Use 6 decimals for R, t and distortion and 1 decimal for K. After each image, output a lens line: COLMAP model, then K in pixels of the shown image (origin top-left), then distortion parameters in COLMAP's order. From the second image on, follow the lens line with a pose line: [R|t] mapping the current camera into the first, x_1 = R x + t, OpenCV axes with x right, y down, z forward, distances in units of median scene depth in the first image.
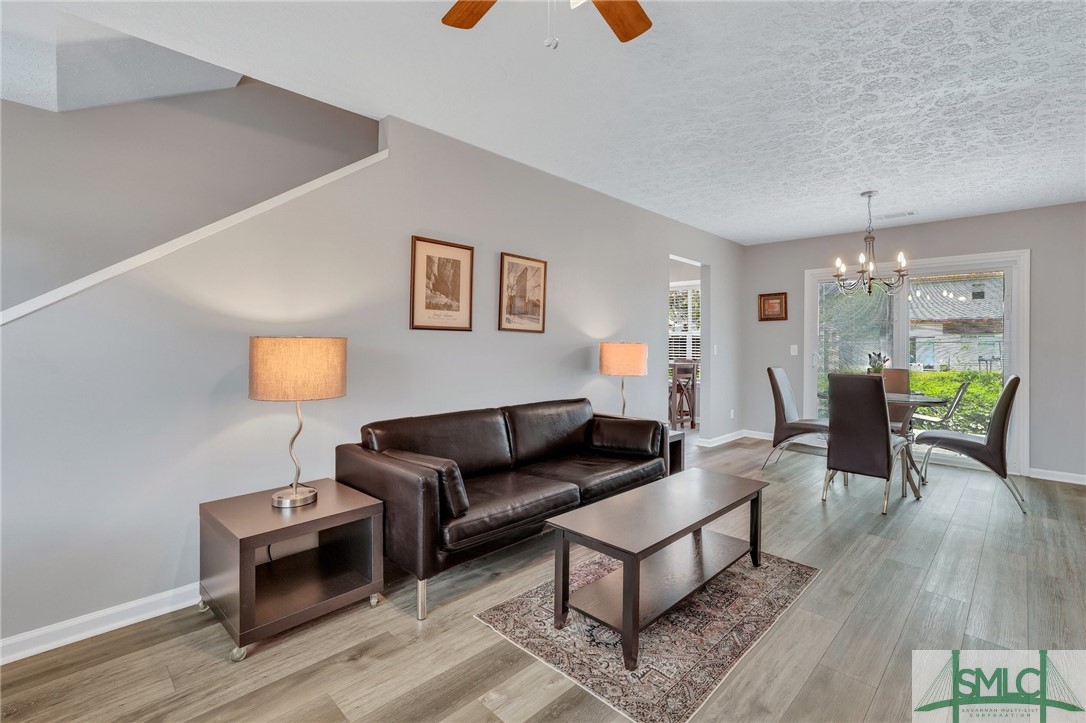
lens RADIAL K [[485.0, 0, 539.2], [0, 485.0, 341.7], [0, 0, 1]] dist [-0.018668, -0.000039]
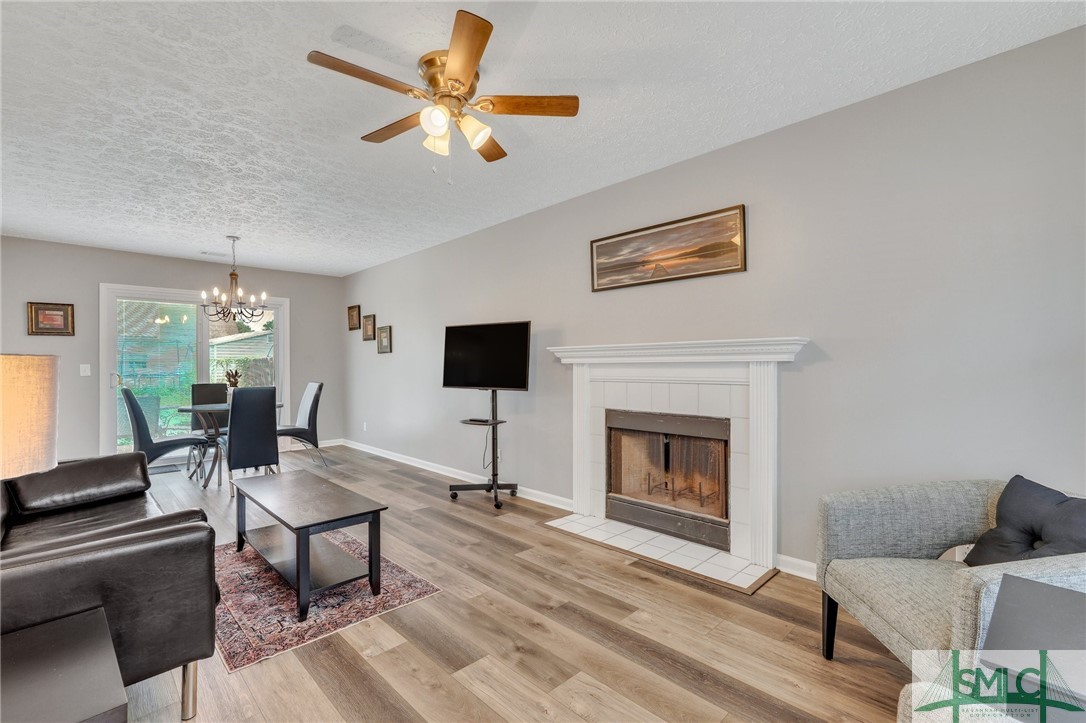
lens RADIAL K [[486.5, 0, 543.5], [0, 486.5, 361.6], [0, 0, 1]] dist [-0.000731, 0.000172]
pose [[0.012767, -0.005817, 0.999902, -0.621263], [-0.000424, 0.999983, 0.005823, -0.006899], [-0.999918, -0.000498, 0.012765, 0.247938]]
